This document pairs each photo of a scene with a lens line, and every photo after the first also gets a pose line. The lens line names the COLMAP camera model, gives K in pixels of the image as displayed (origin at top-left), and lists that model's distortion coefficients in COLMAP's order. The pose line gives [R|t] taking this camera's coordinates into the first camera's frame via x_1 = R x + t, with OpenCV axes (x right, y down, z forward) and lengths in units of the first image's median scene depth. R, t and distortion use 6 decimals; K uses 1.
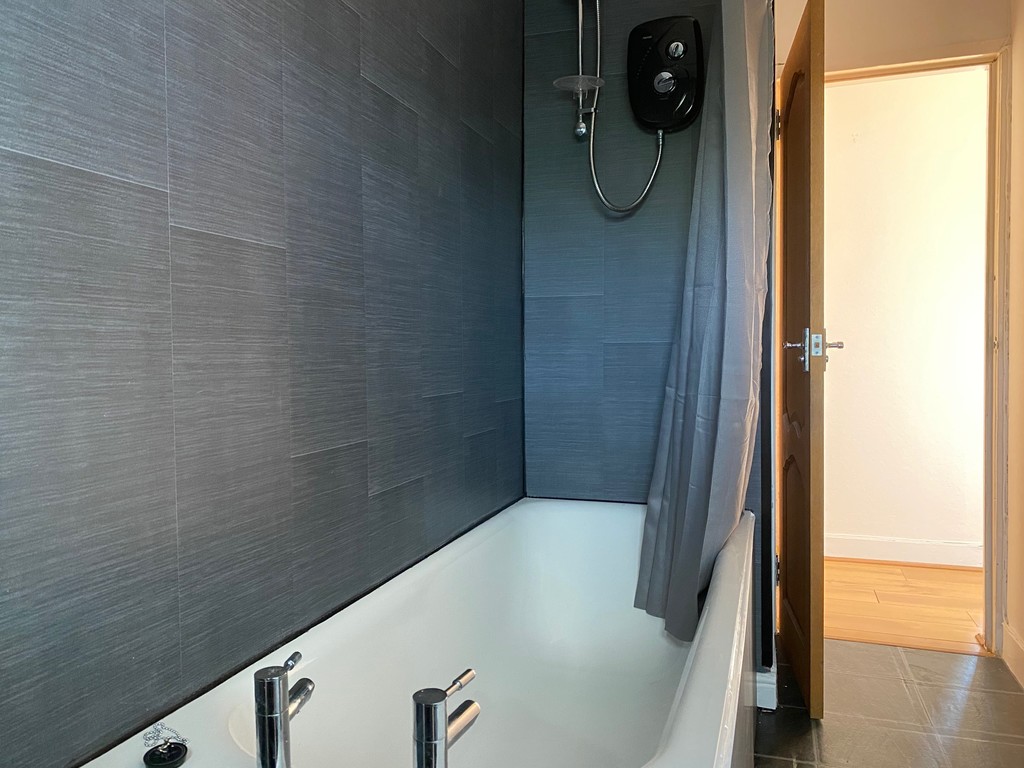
lens RADIAL K [[782.1, 0, 511.9], [0, 782.1, 382.2], [0, 0, 1]] dist [0.035625, -0.032417]
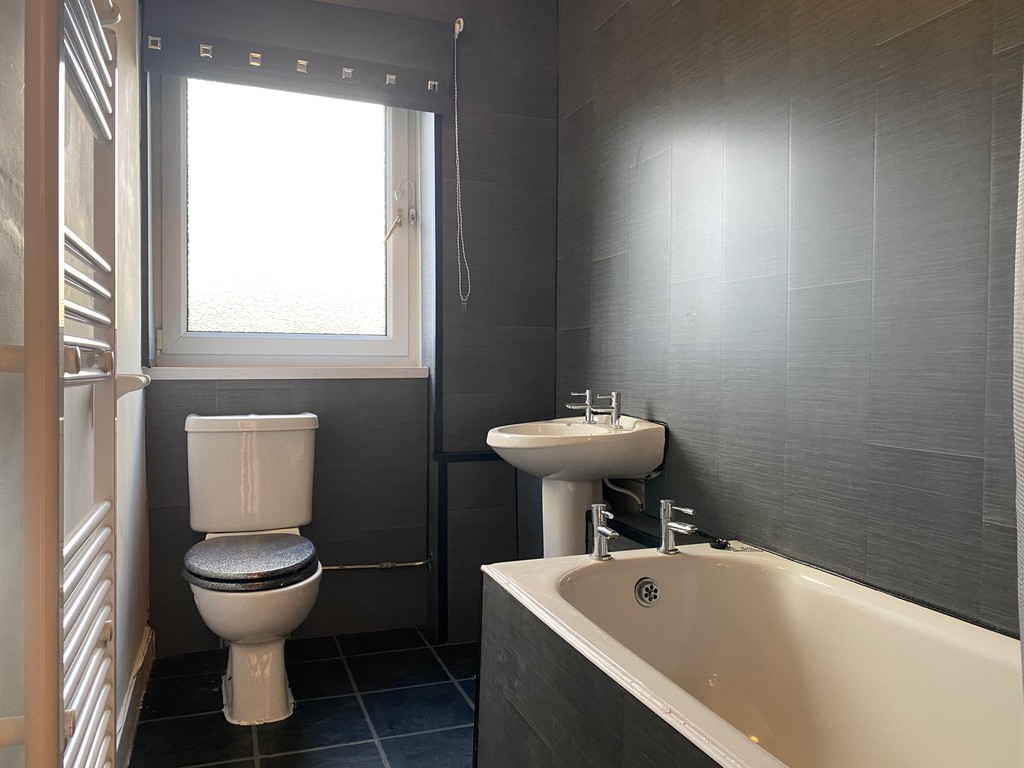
lens RADIAL K [[782.1, 0, 511.4], [0, 782.1, 380.2], [0, 0, 1]] dist [0.035625, -0.032417]
pose [[-0.782690, 0.019295, -0.622112, 0.985231], [-0.020703, 0.998159, 0.057005, -0.068658], [0.622067, 0.057496, -0.780850, 1.672385]]
